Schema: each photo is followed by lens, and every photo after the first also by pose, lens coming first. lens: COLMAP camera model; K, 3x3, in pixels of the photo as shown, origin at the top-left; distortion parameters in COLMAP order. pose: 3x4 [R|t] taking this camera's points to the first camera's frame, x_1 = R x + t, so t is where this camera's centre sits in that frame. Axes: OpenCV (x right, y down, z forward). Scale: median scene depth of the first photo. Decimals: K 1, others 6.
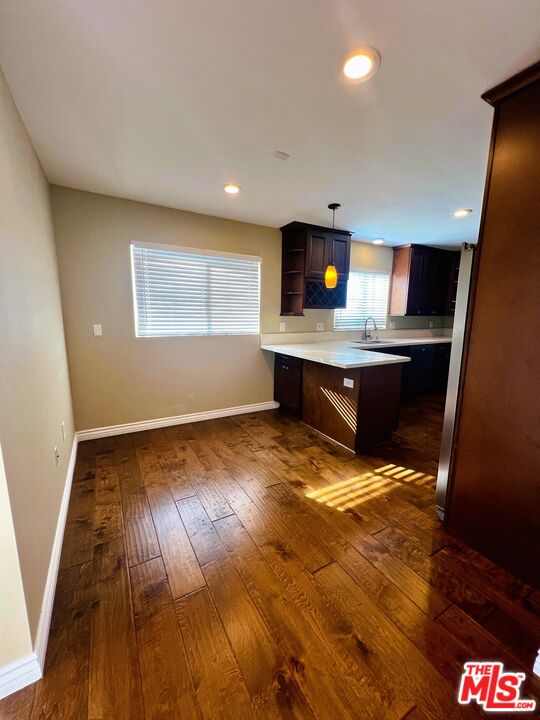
lens RADIAL K [[290.4, 0, 268.2], [0, 290.4, 361.3], [0, 0, 1]] dist [0.001649, 0.000322]
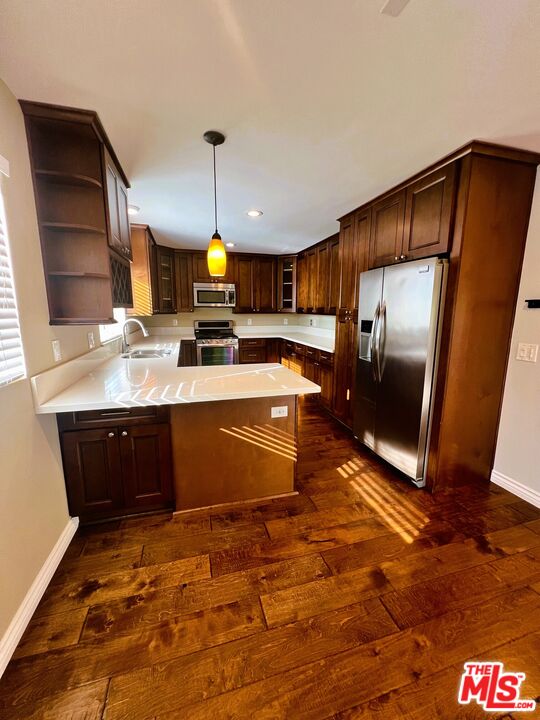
lens RADIAL K [[290.4, 0, 270.6], [0, 290.4, 362.0], [0, 0, 1]] dist [0.001649, 0.000322]
pose [[0.238089, -0.179020, 0.954602, -0.353158], [0.160019, 0.976665, 0.143246, -0.136634], [-0.957971, 0.118649, 0.261180, 0.704116]]
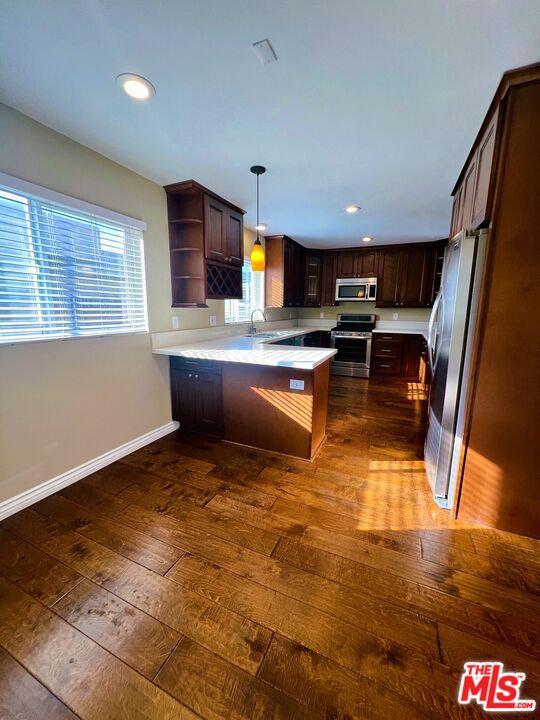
lens RADIAL K [[290.4, 0, 268.9], [0, 290.4, 361.6], [0, 0, 1]] dist [0.001649, 0.000322]
pose [[0.810616, -0.109983, 0.575157, -0.241715], [0.096726, 0.993860, 0.053725, -0.041601], [-0.577534, 0.012082, 0.816277, 0.296600]]
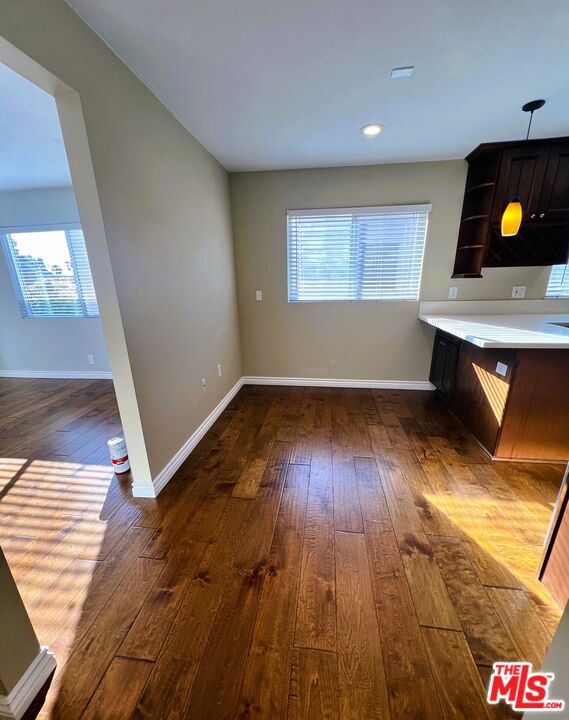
lens RADIAL K [[305.5, 0, 283.8], [0, 305.5, 380.6], [0, 0, 1]] dist [0.001684, 0.000172]
pose [[0.791812, 0.165077, -0.588034, 0.260685], [-0.070979, 0.981129, 0.179854, 0.001689], [0.606627, -0.100673, 0.788587, 0.028137]]
